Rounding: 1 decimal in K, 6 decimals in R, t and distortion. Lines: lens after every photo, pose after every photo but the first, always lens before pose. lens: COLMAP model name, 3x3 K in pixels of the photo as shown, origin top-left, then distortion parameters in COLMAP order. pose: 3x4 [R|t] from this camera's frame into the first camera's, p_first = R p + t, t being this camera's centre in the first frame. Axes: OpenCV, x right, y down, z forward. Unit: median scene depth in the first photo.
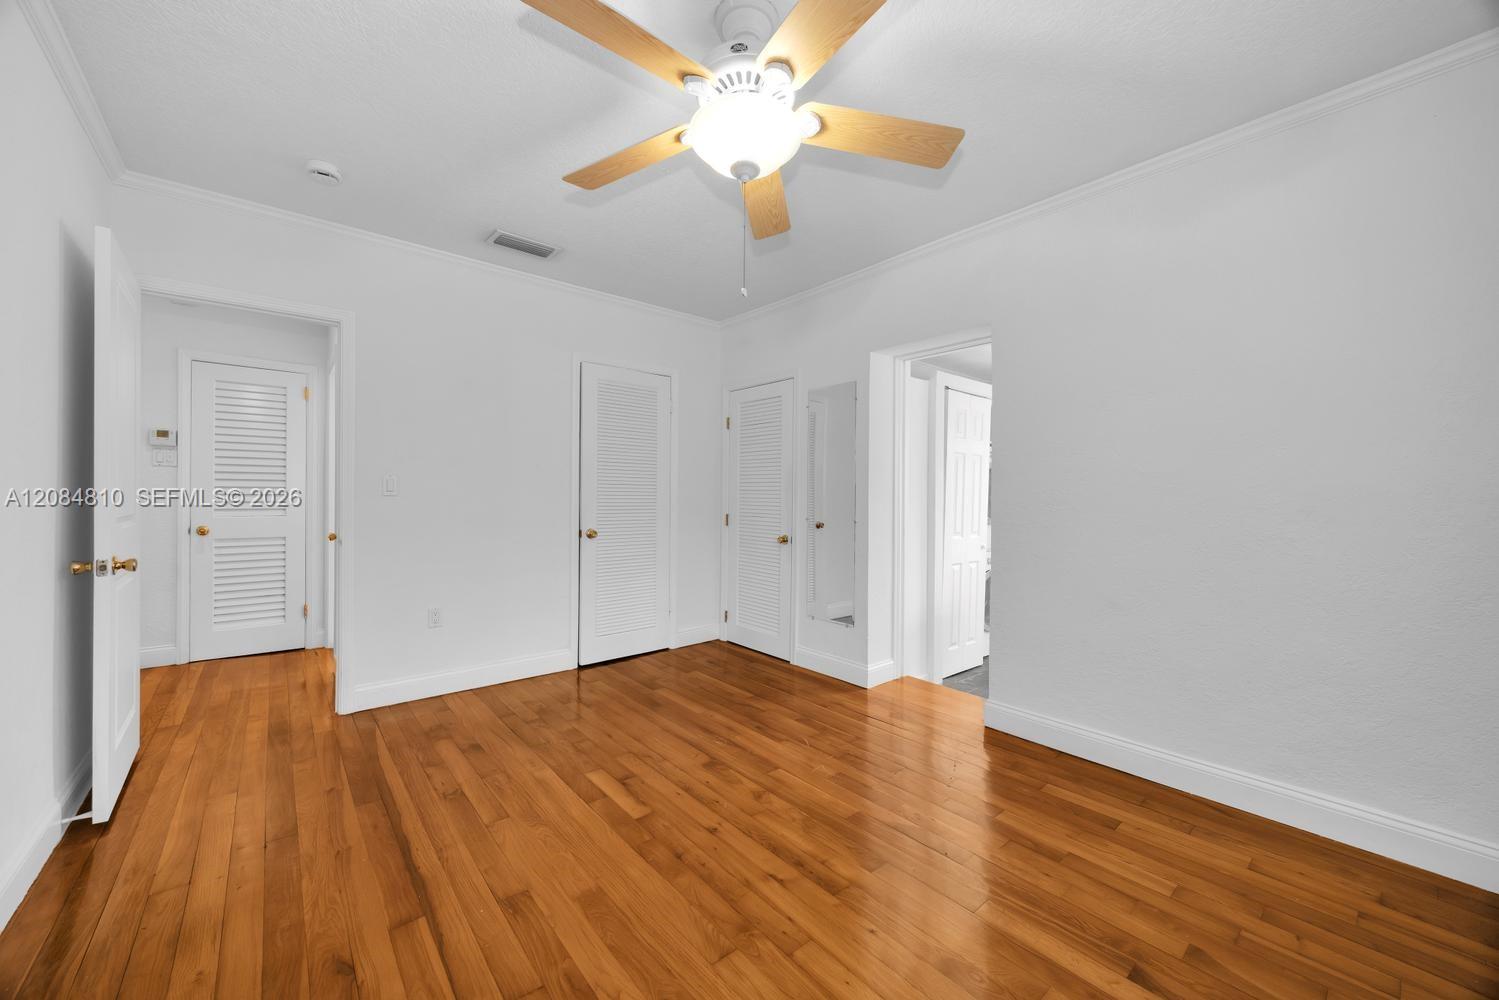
lens RADIAL K [[587.5, 0, 749.5], [0, 587.5, 500.0], [0, 0, 1]] dist [-0.000847, -0.000079]
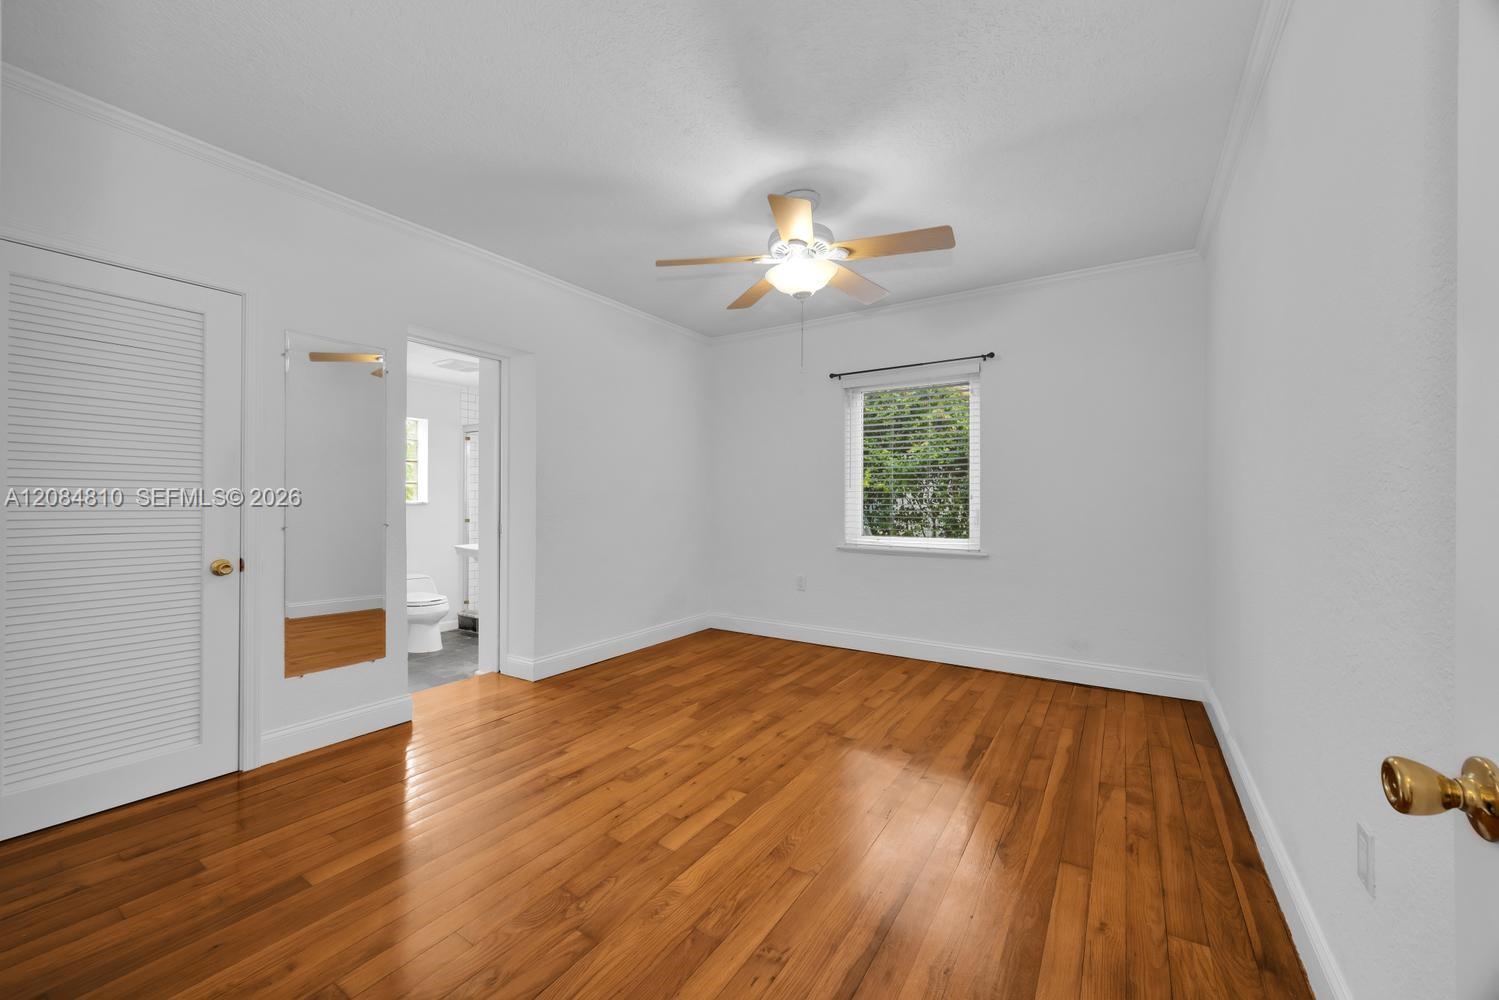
lens RADIAL K [[586.8, 0, 716.2], [0, 586.8, 485.1], [0, 0, 1]] dist [-0.000953, -0.000044]
pose [[-0.271814, 0.012154, 0.962273, -1.168632], [0.000482, 0.999922, -0.012493, -0.010677], [-0.962350, -0.002932, -0.271799, 1.287205]]
